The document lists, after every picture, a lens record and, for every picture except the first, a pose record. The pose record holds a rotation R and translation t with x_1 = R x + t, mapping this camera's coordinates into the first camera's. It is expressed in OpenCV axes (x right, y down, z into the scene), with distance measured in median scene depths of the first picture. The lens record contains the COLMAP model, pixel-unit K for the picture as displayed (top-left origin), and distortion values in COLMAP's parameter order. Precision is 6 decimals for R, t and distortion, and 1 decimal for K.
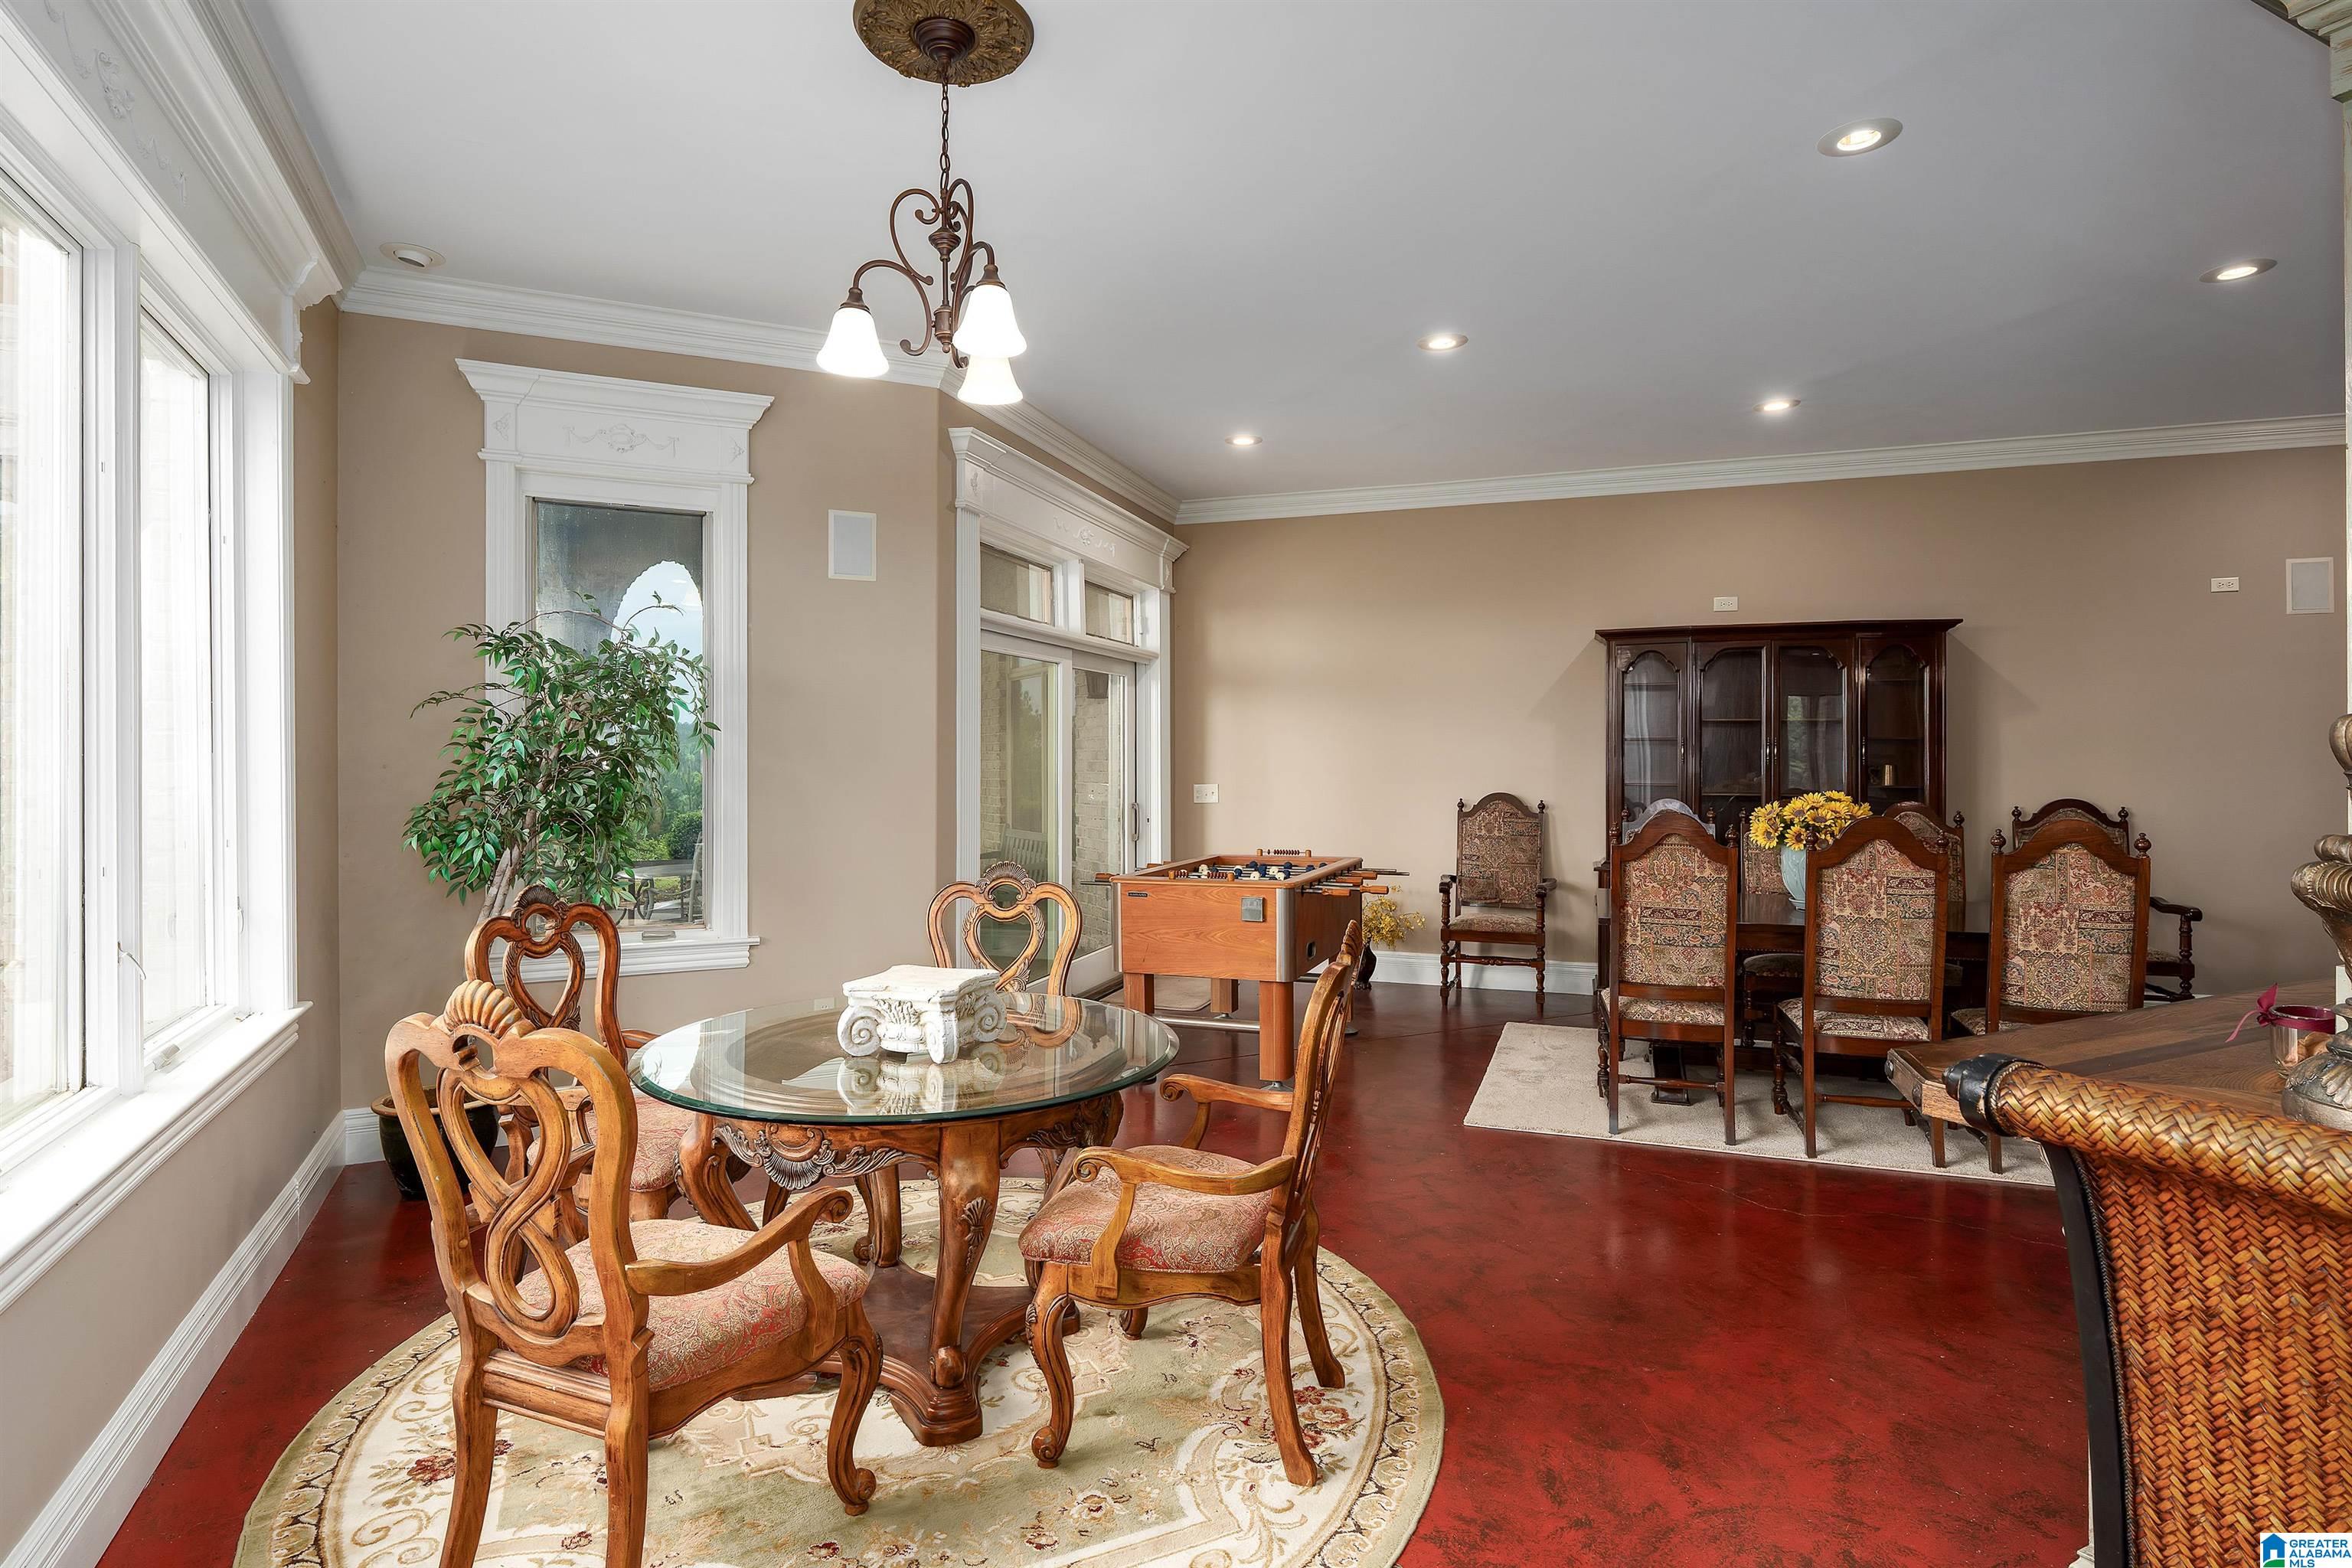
lens RADIAL K [[1270.7, 0, 1173.1], [0, 1270.7, 771.2], [0, 0, 1]] dist [-0.001847, -0.000425]
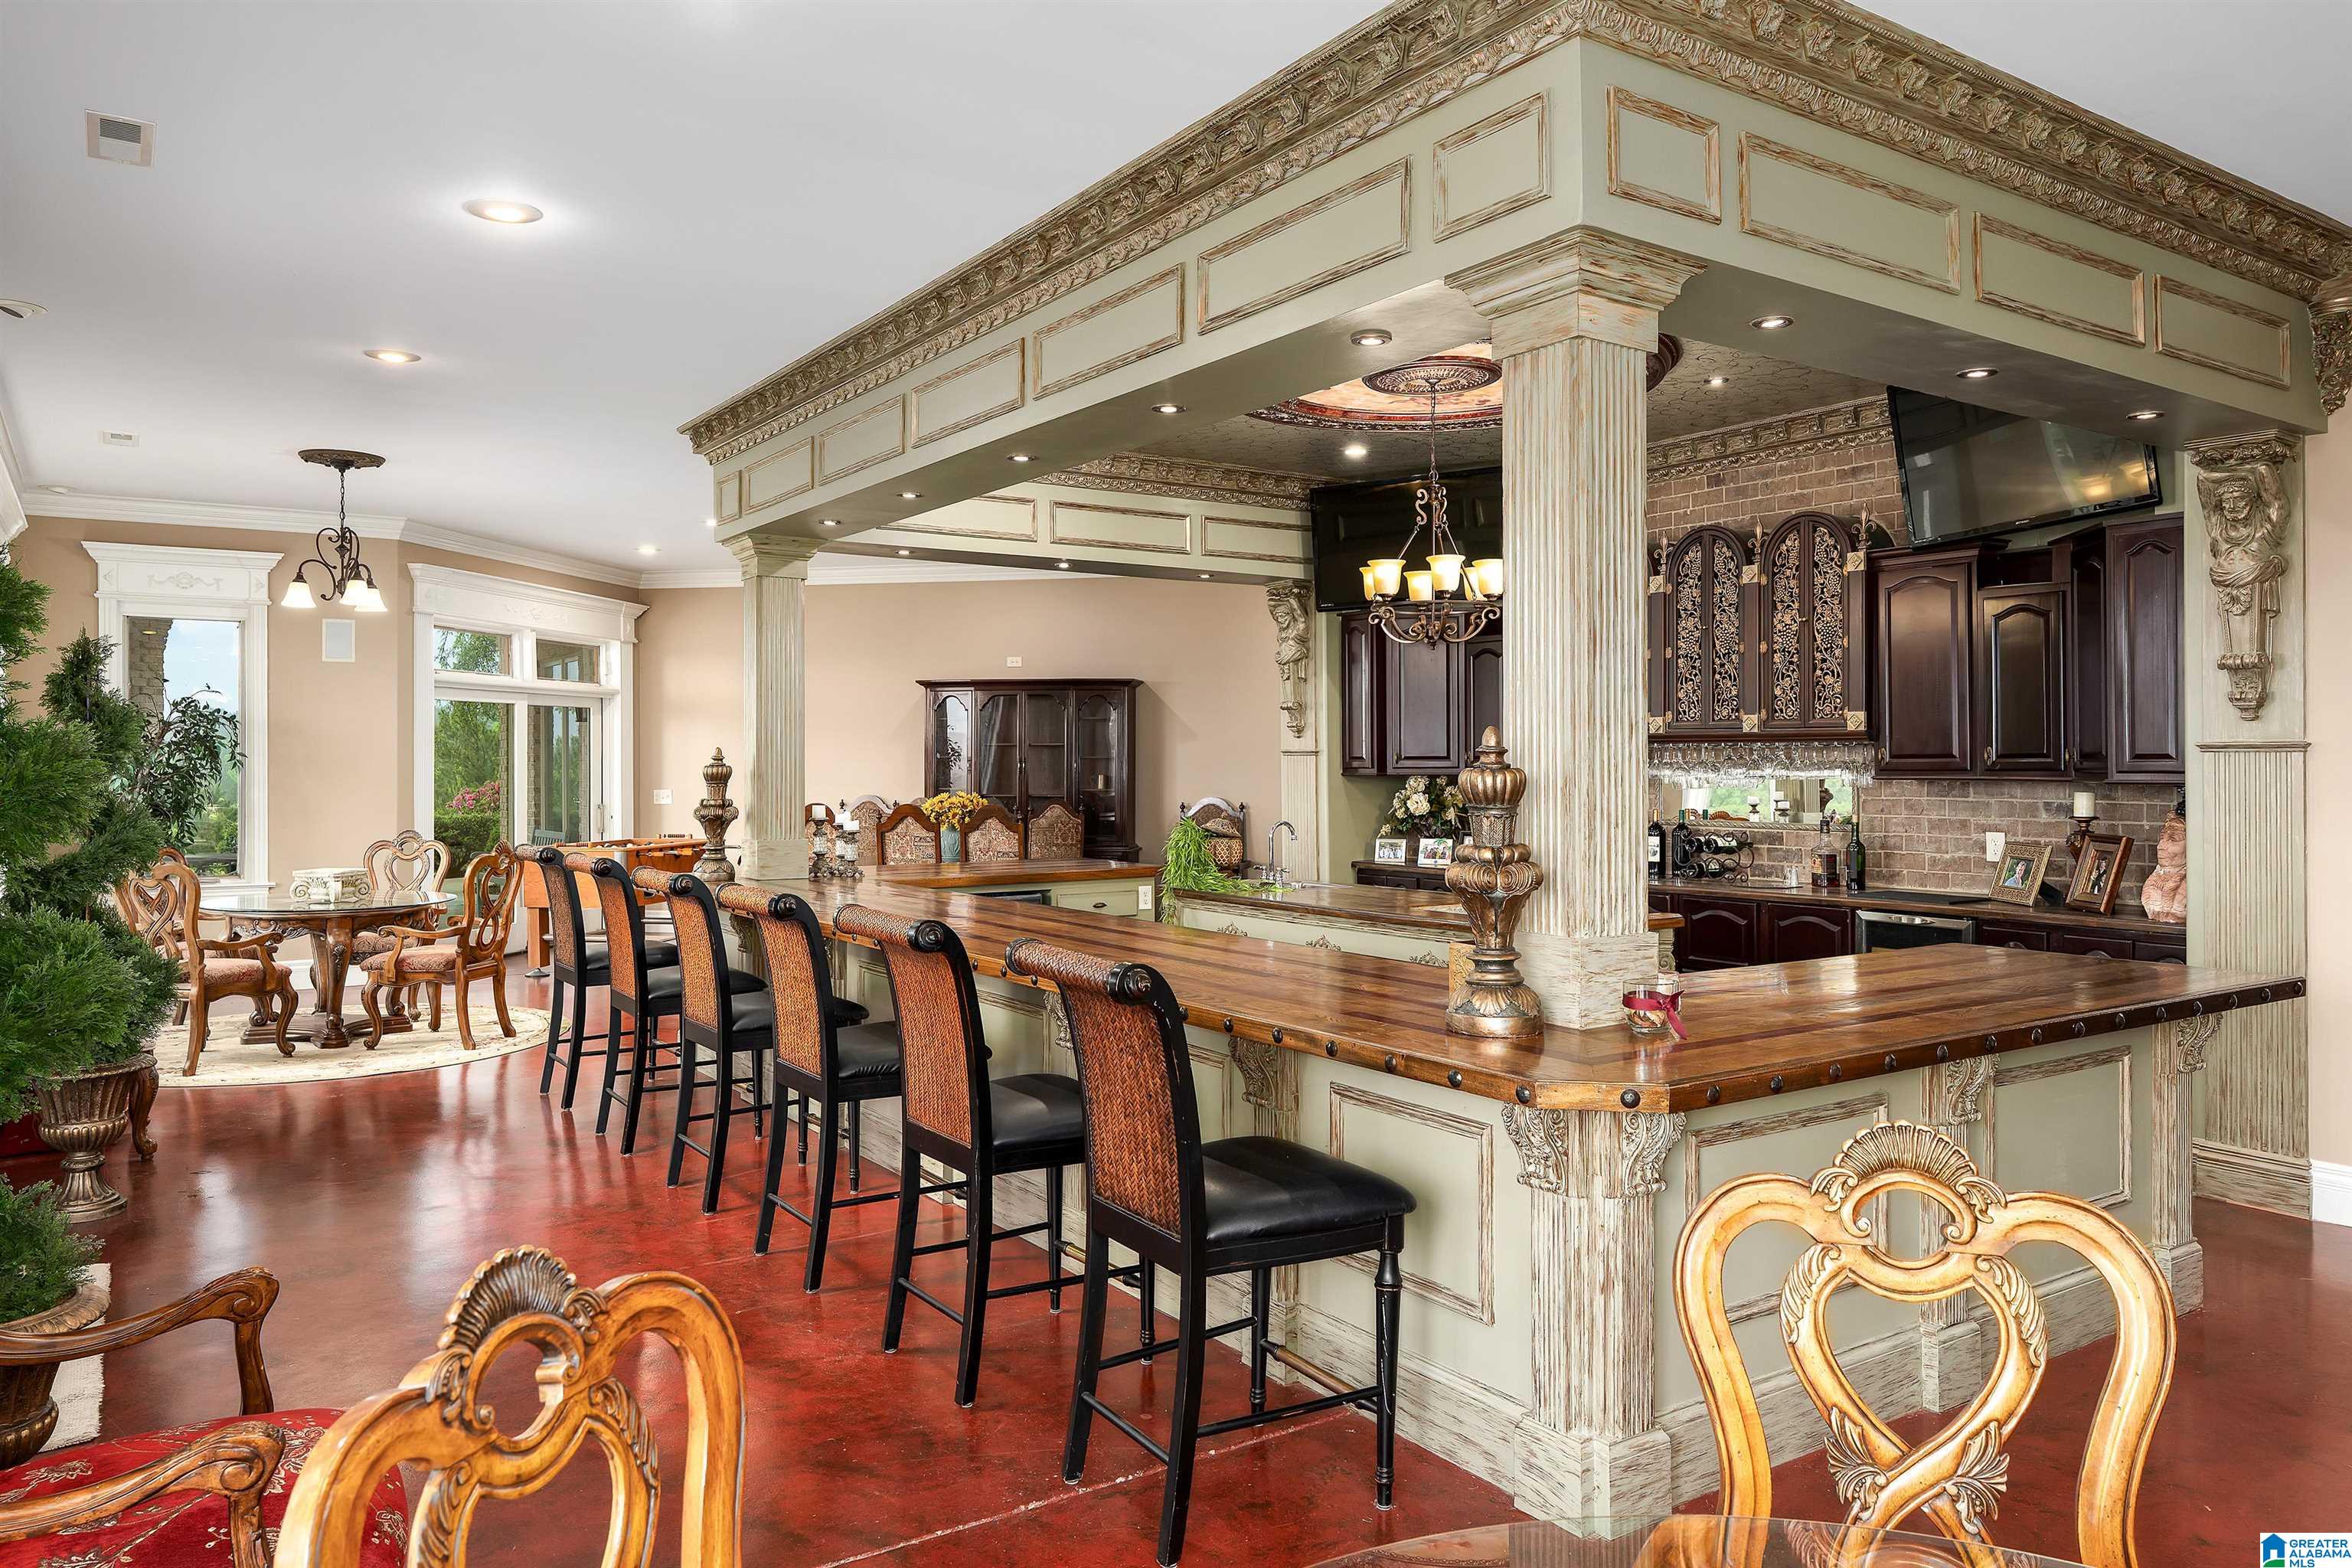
lens RADIAL K [[1593.1, 0, 1171.3], [0, 1593.1, 772.8], [0, 0, 1]] dist [-0.009295, -0.000201]
pose [[0.987784, -0.002508, 0.155810, 0.549913], [0.002943, 0.999992, -0.002562, -0.003348], [-0.155802, 0.002989, 0.987784, -1.335137]]
